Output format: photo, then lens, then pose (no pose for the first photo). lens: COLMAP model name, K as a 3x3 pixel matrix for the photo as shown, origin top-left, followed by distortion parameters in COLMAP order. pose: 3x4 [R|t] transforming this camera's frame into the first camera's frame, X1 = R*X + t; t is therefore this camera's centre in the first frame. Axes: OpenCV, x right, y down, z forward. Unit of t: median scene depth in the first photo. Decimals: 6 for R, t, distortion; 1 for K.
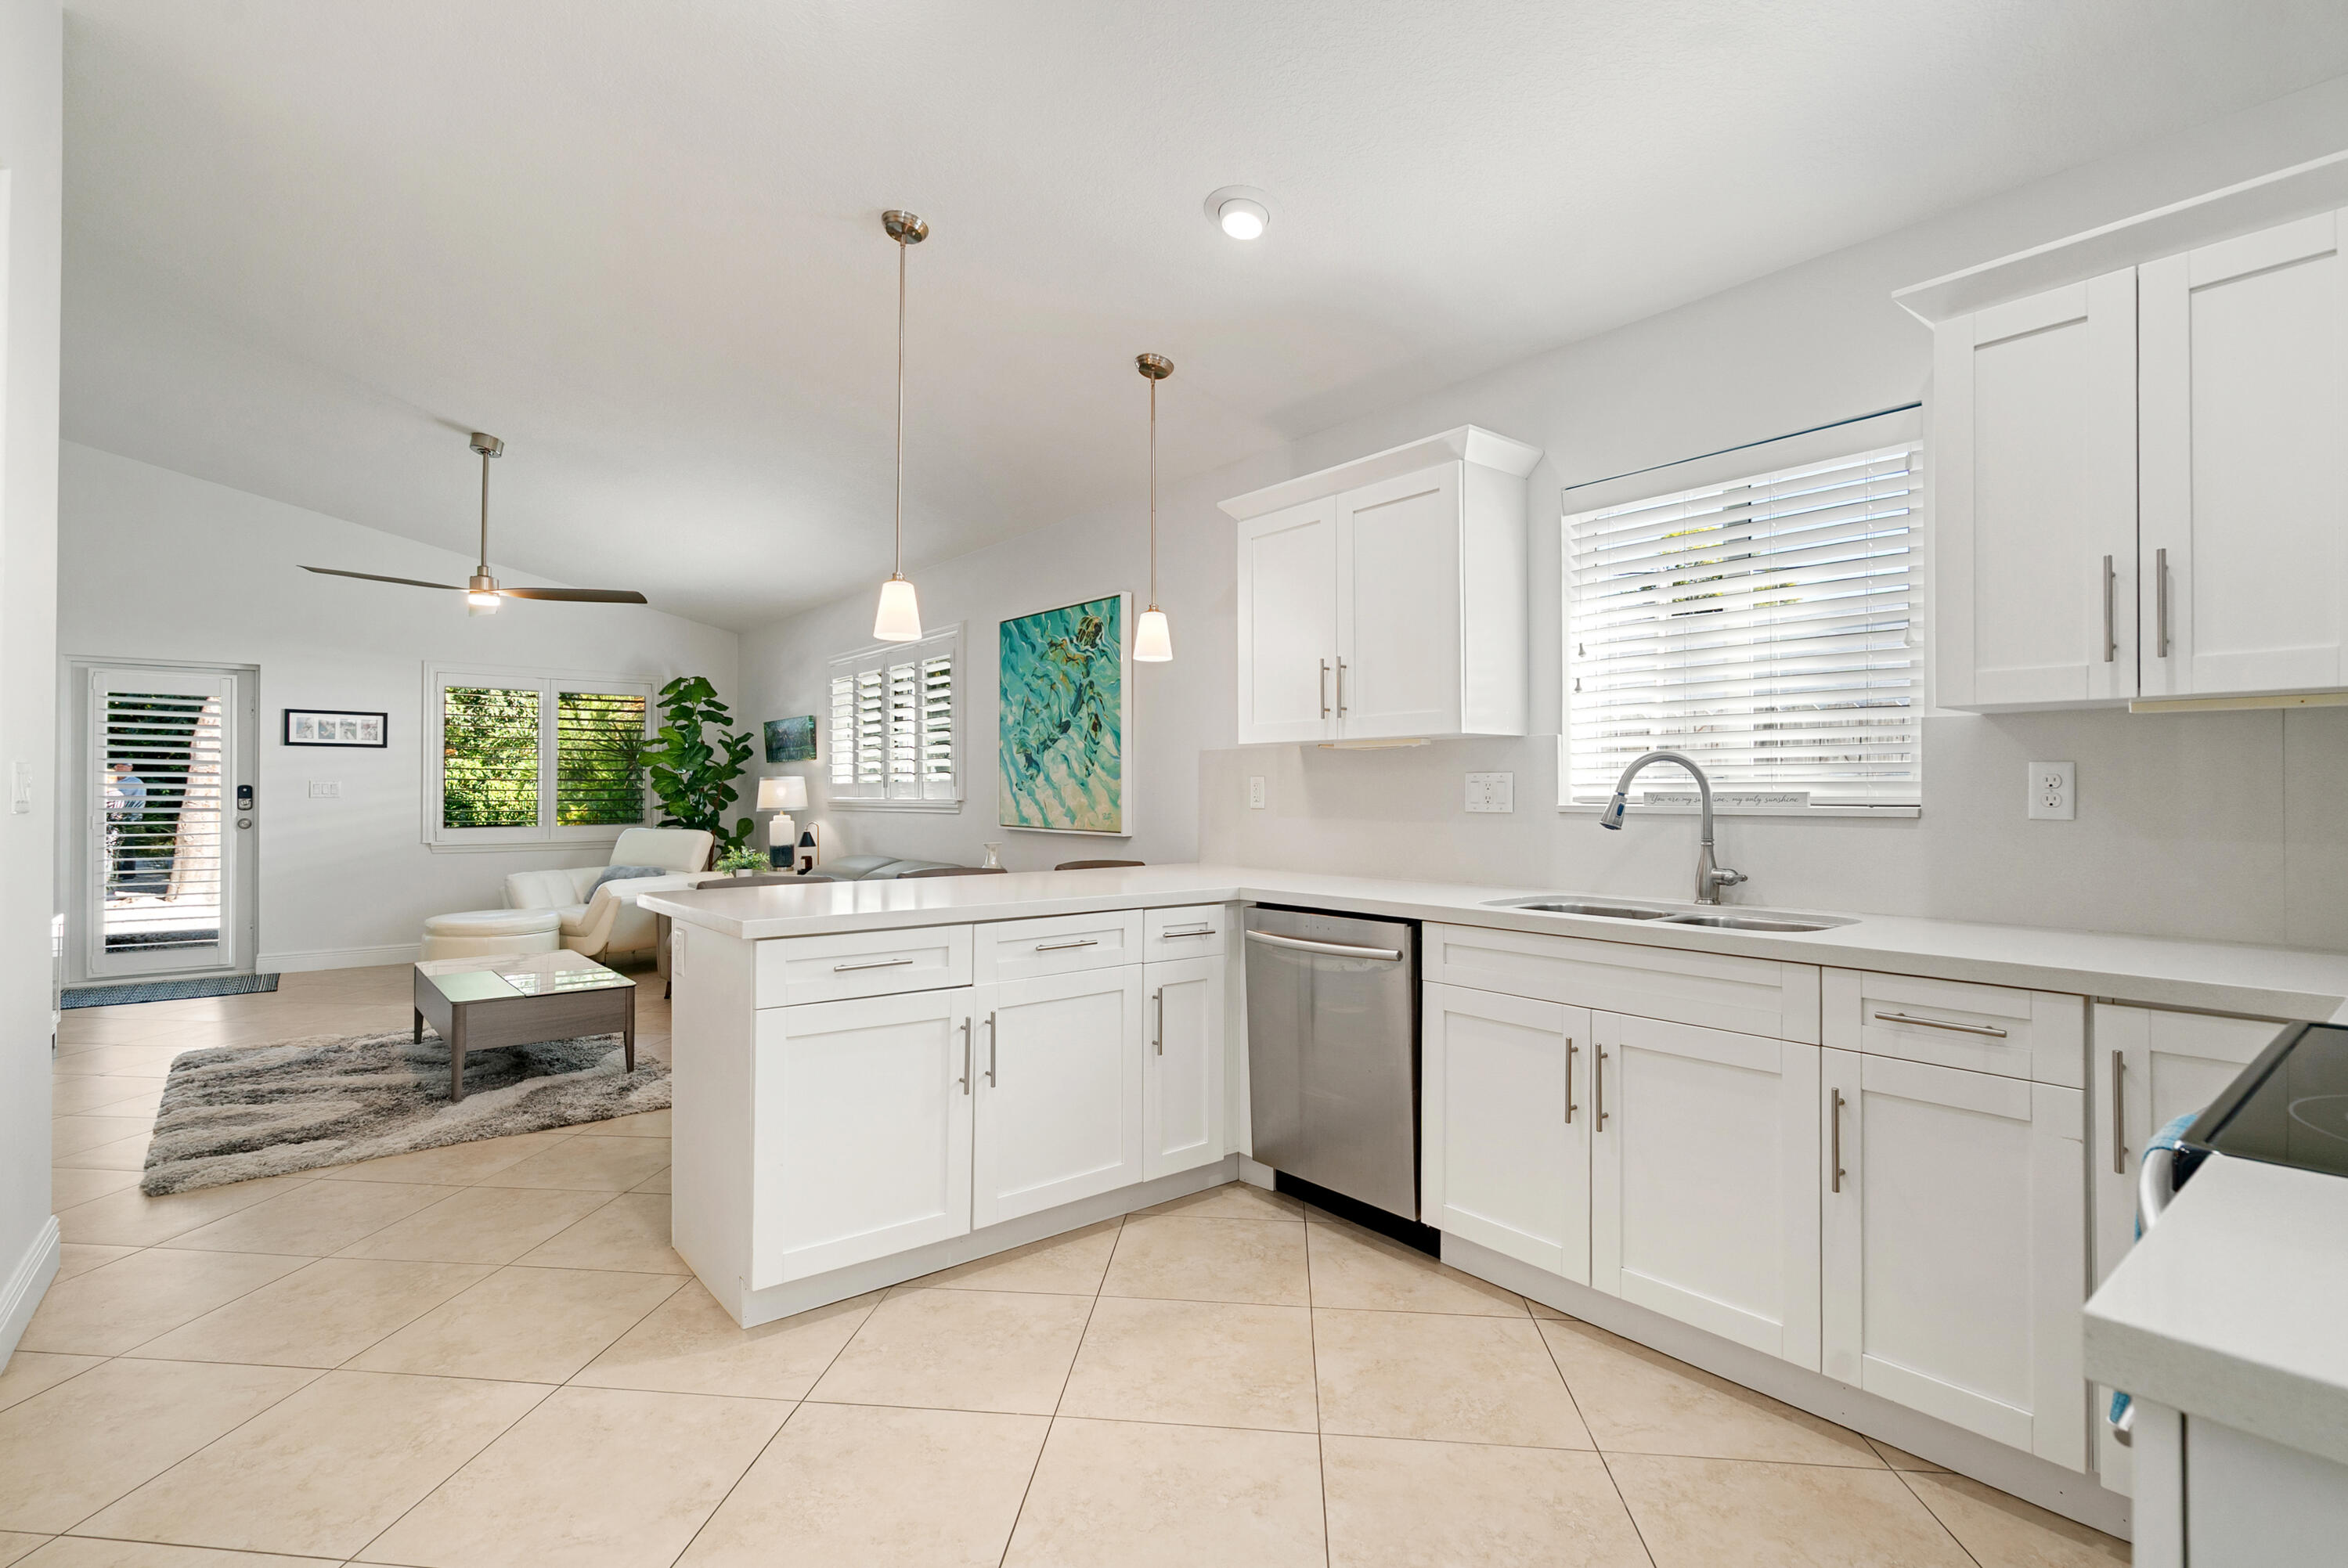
lens RADIAL K [[1083.7, 0, 1174.0], [0, 1083.7, 784.0], [0, 0, 1]] dist [0.003714, 0.001186]
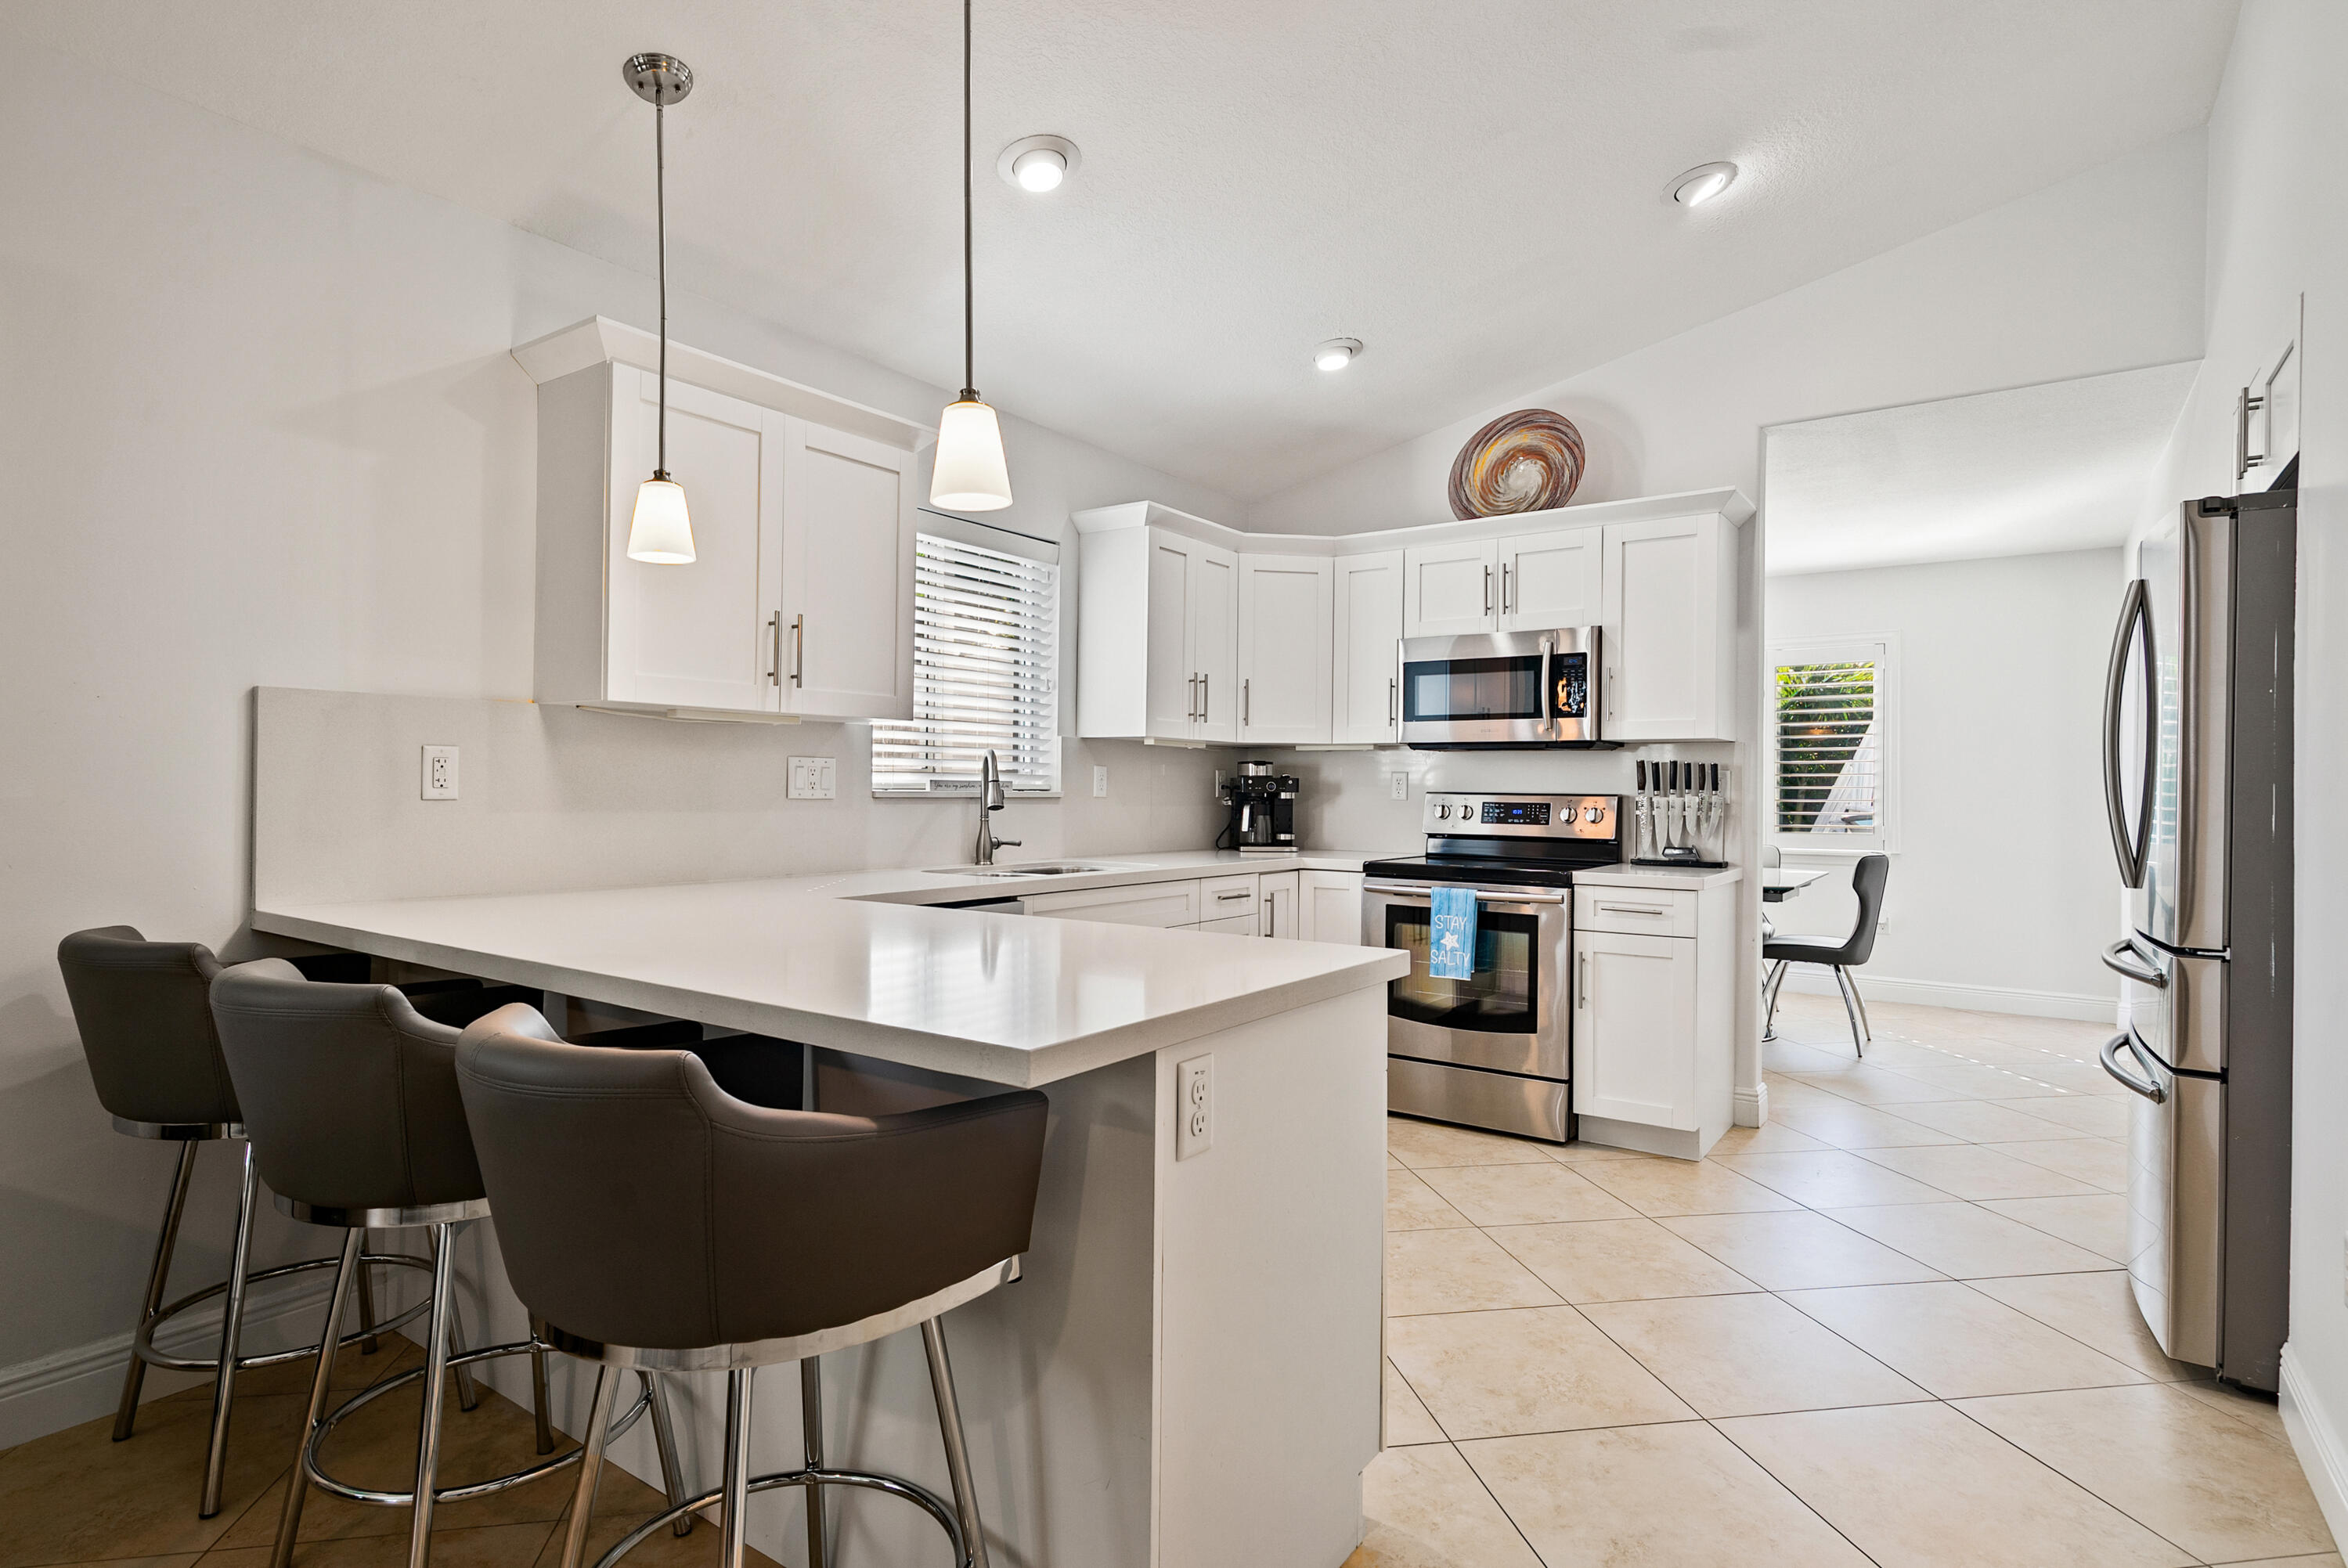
lens RADIAL K [[1164.0, 0, 1174.0], [0, 1164.0, 784.0], [0, 0, 1]] dist [0.001242, 0.000140]
pose [[-0.256148, -0.005047, 0.966624, -0.986131], [-0.022655, 0.999743, -0.000784, 0.008260], [-0.966372, -0.022100, -0.256196, 1.187988]]
